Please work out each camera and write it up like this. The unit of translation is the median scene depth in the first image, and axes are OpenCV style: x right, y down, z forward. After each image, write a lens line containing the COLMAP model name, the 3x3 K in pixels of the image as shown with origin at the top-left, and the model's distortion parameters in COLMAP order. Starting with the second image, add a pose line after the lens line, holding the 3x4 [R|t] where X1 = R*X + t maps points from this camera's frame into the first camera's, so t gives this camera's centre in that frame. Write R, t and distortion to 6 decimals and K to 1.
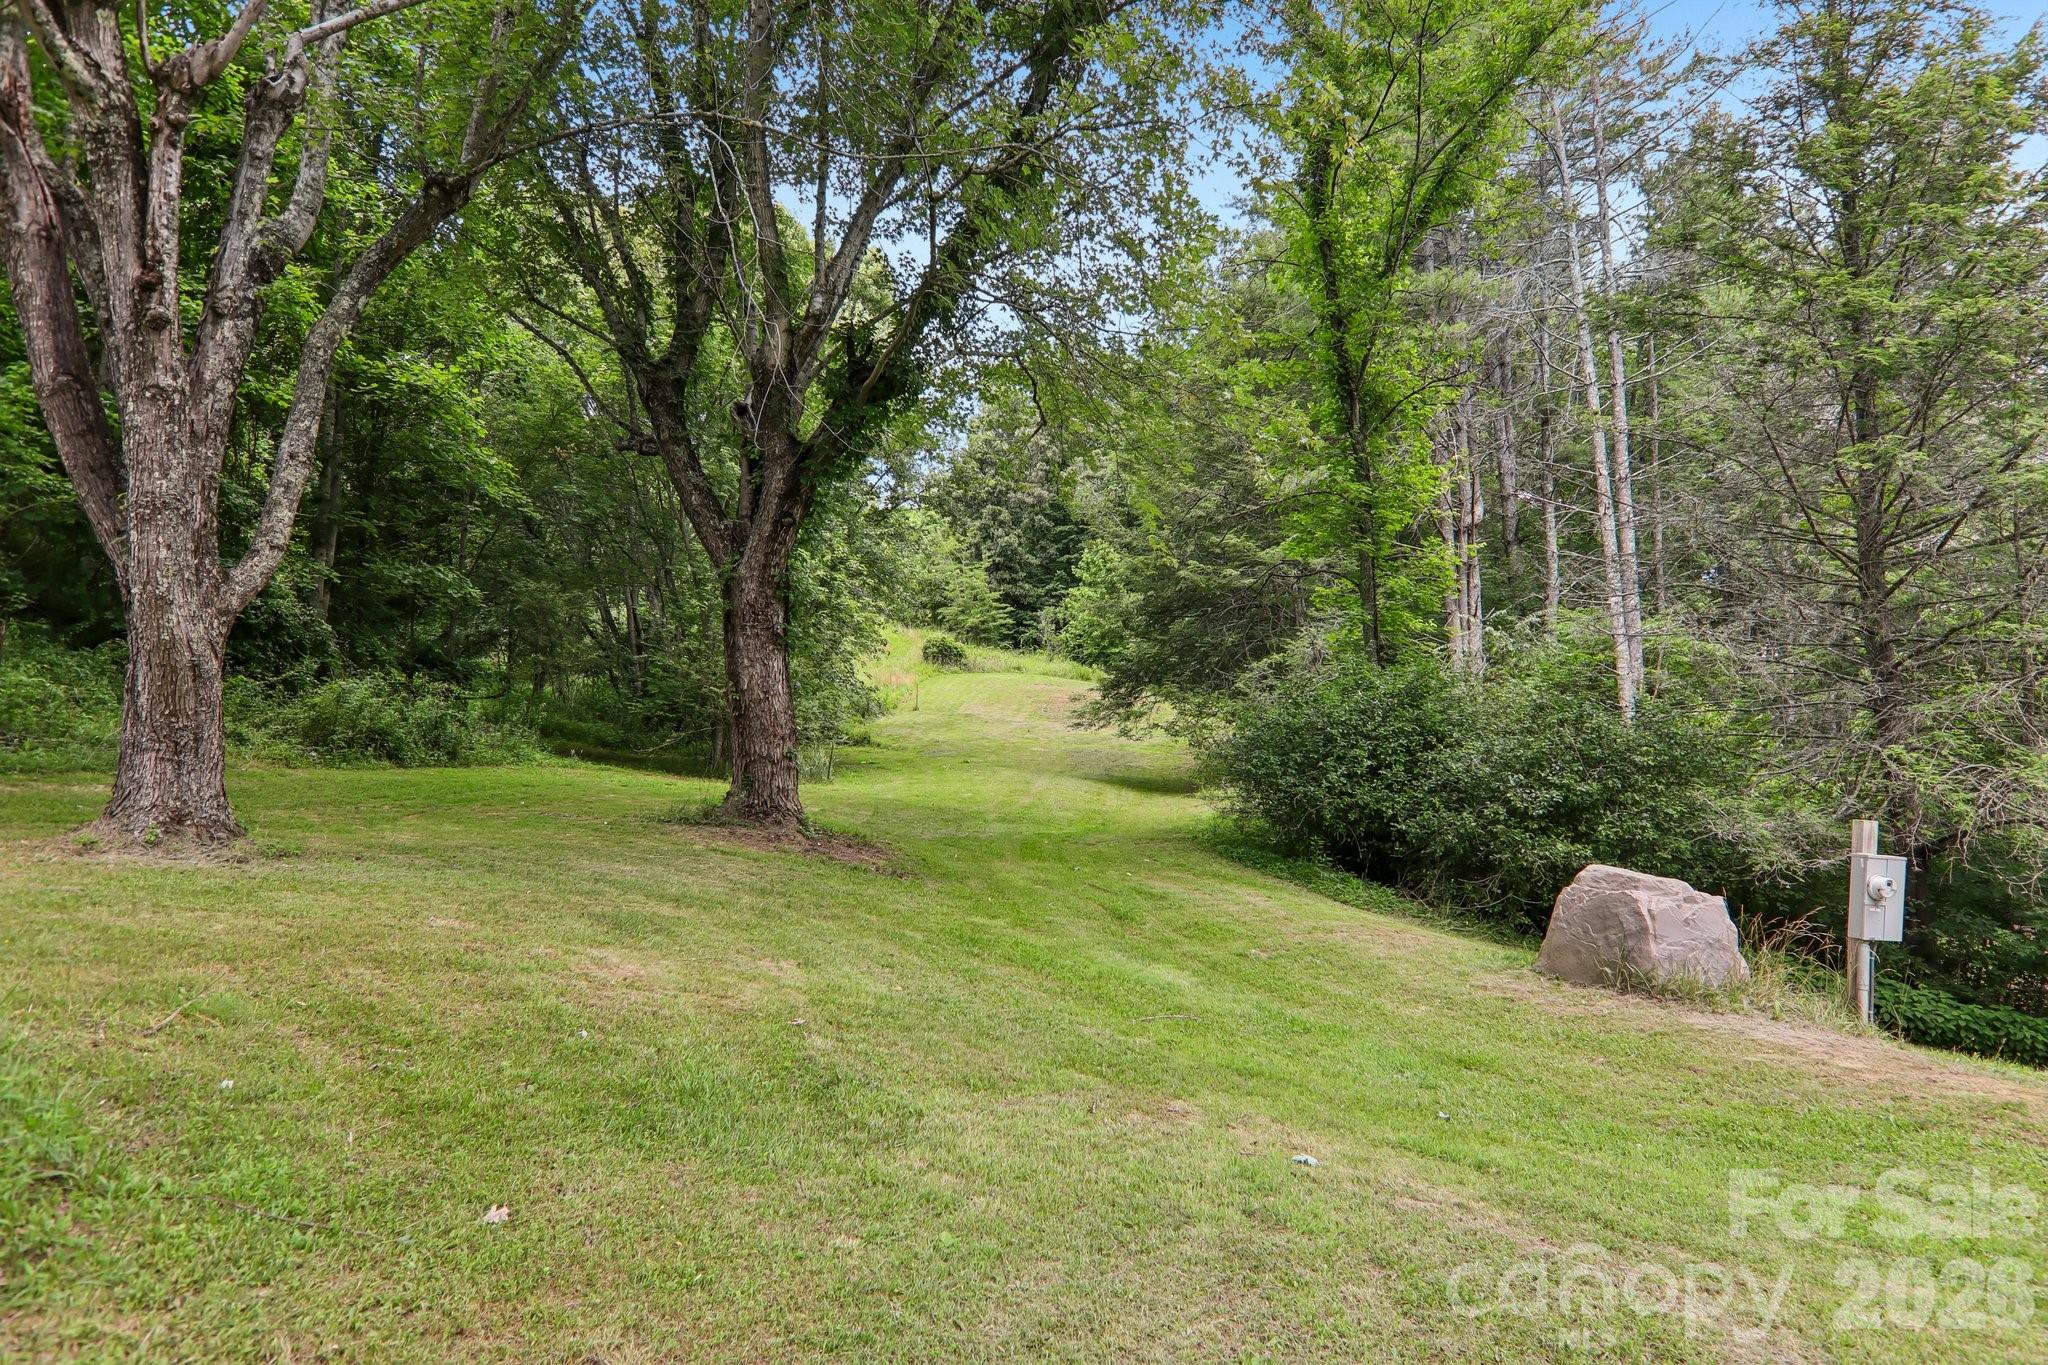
lens RADIAL K [[1225.1, 0, 1018.3], [0, 1225.1, 682.3], [0, 0, 1]] dist [0.010179, 0.000853]
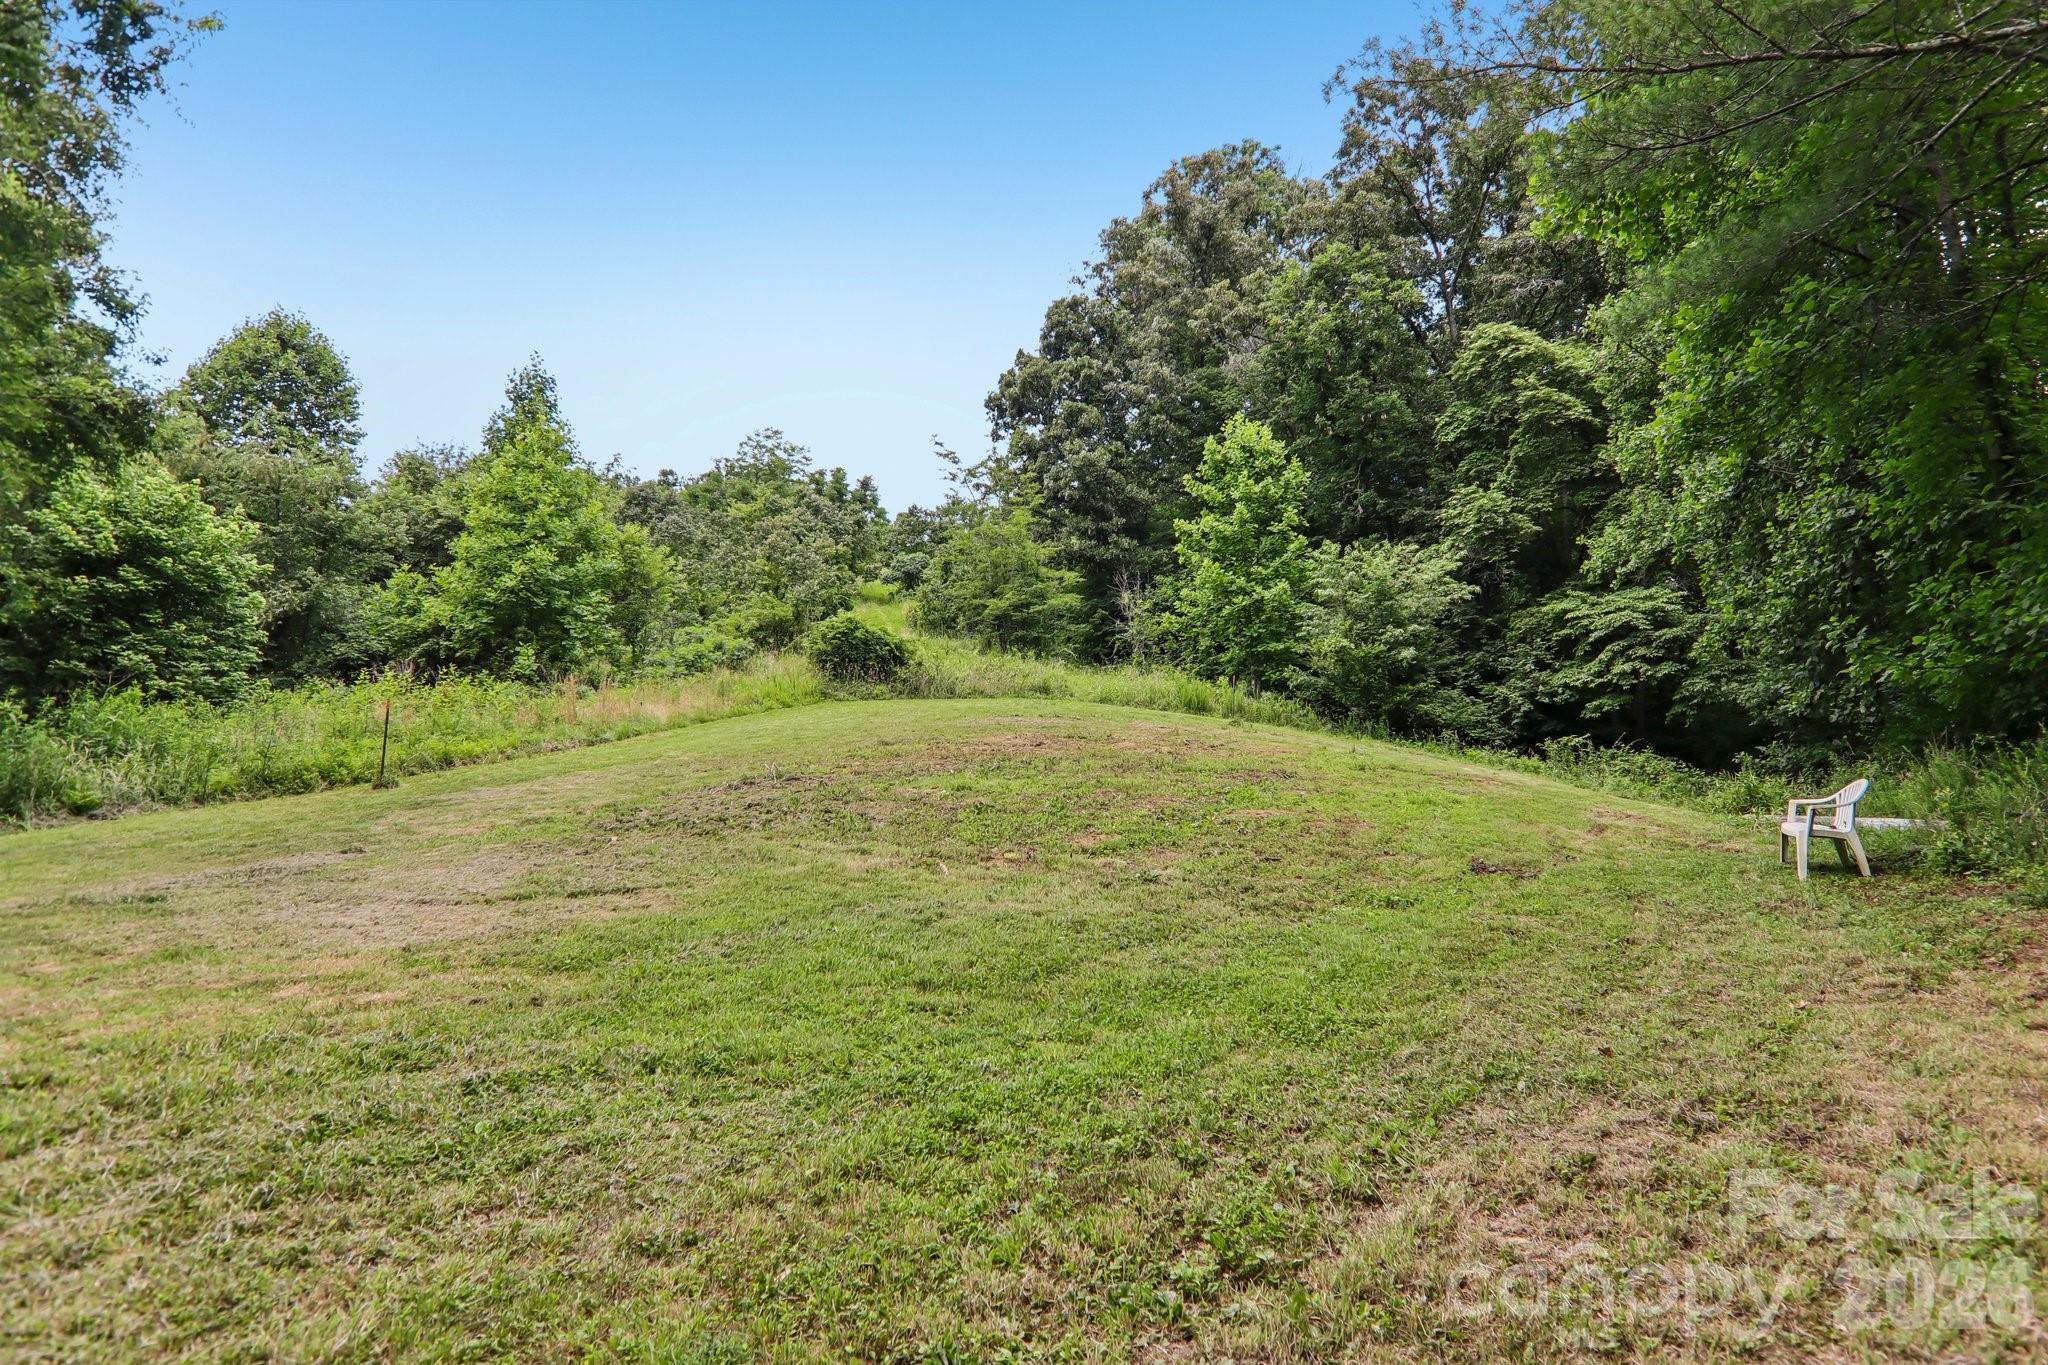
lens RADIAL K [[1225.1, 0, 1023.8], [0, 1225.1, 685.4], [0, 0, 1]] dist [0.010179, 0.000853]
pose [[0.969906, -0.030858, -0.241517, 0.088245], [0.017115, 0.998123, -0.058795, 0.011878], [0.242878, 0.052892, 0.968614, 0.494009]]
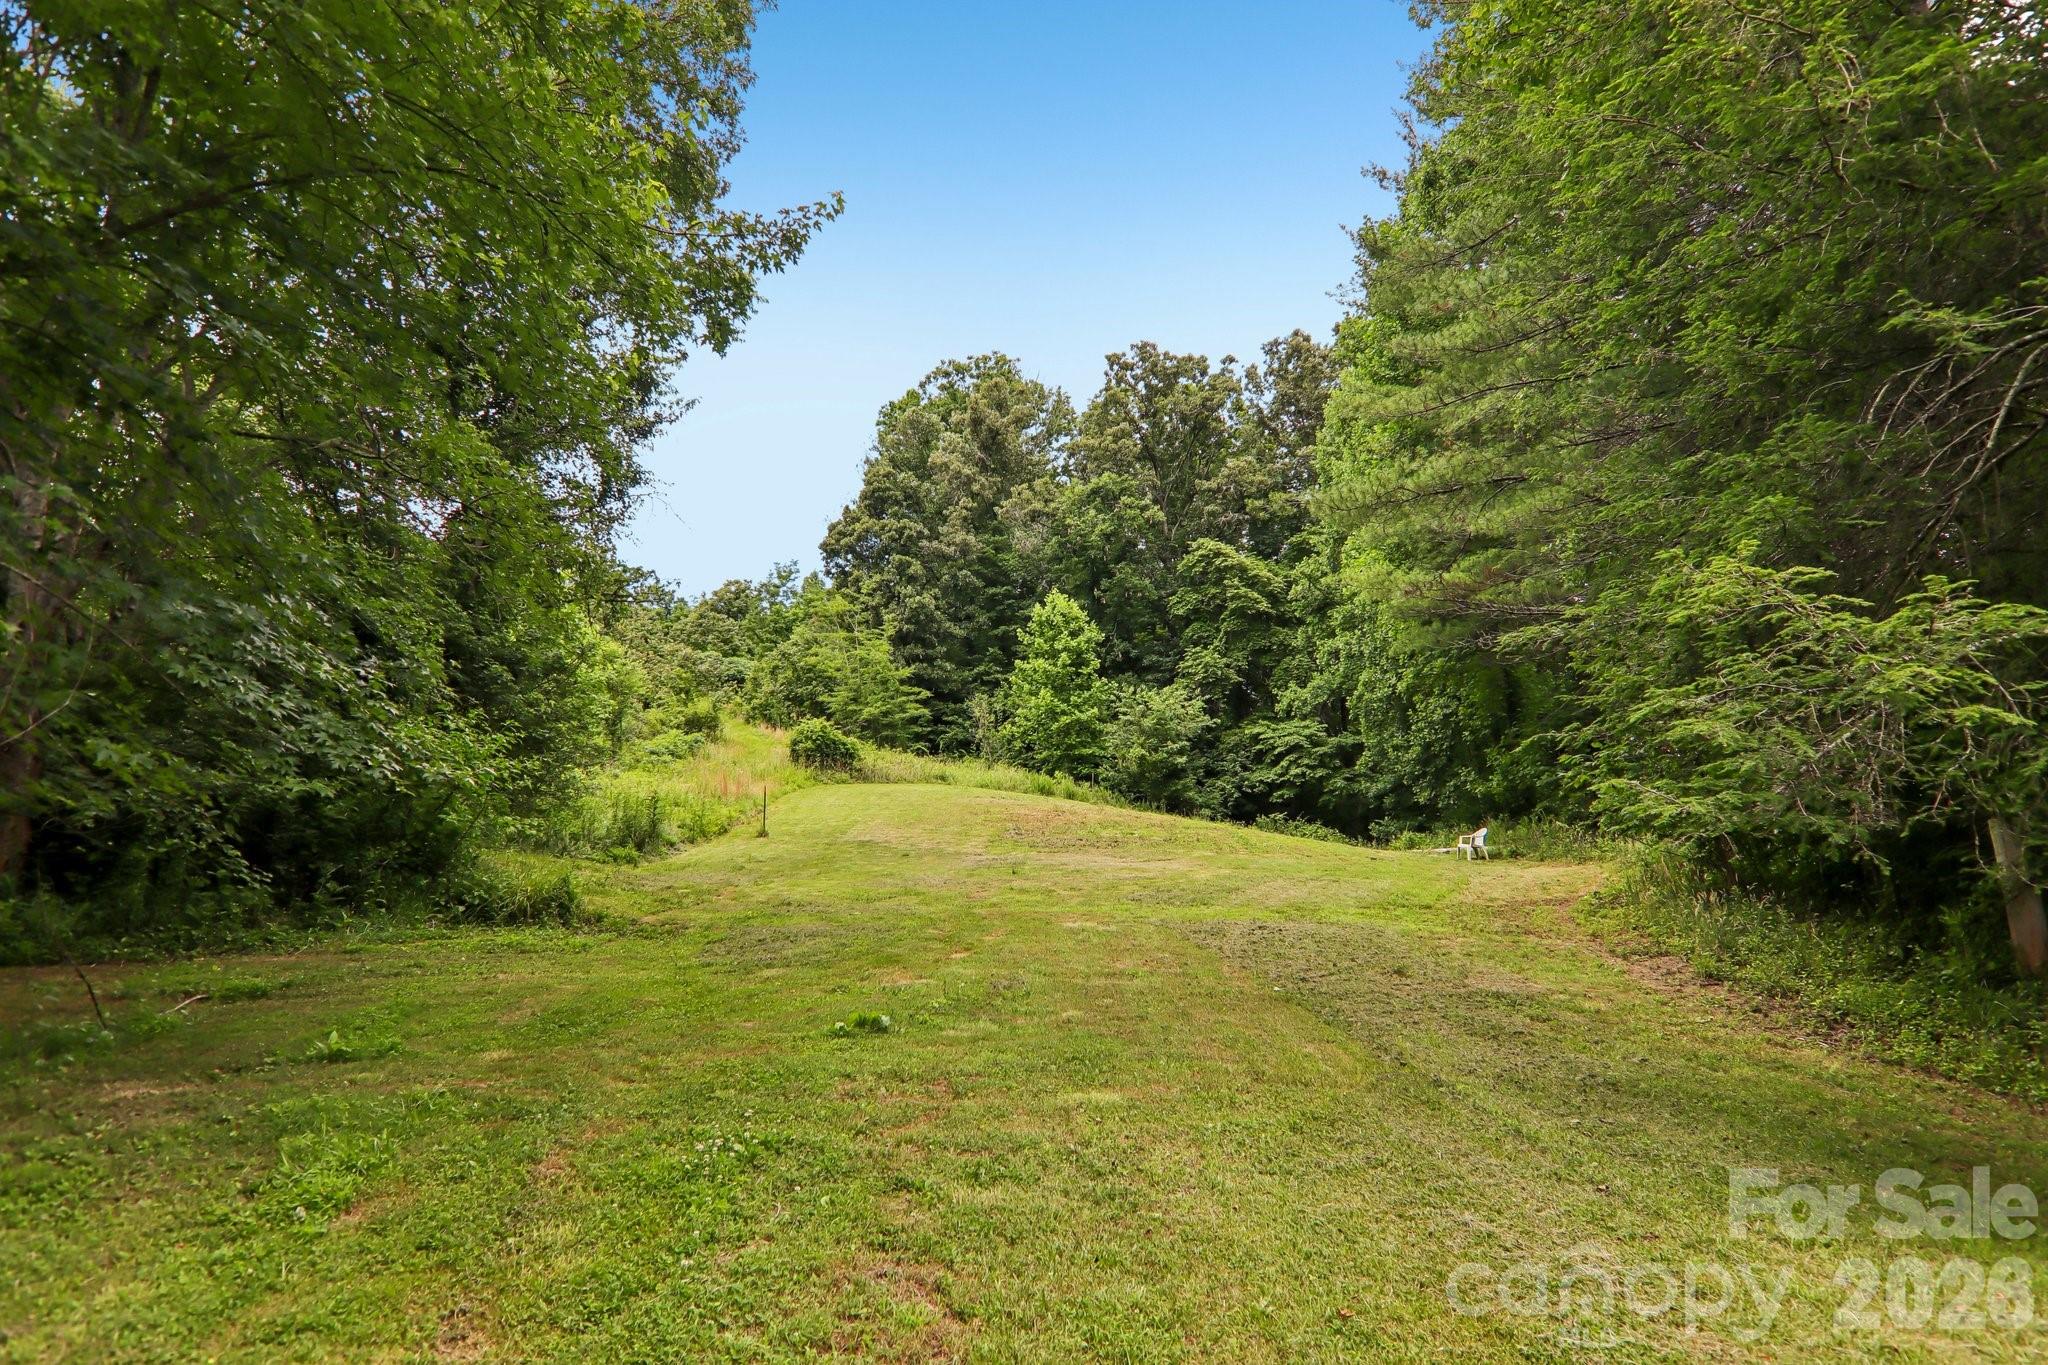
lens RADIAL K [[1225.1, 0, 1035.0], [0, 1225.1, 689.2], [0, 0, 1]] dist [0.010179, 0.000853]
pose [[0.994825, -0.002605, 0.101567, -0.014837], [0.014011, 0.993637, -0.111752, 0.013201], [-0.100629, 0.112597, 0.988532, 0.310537]]
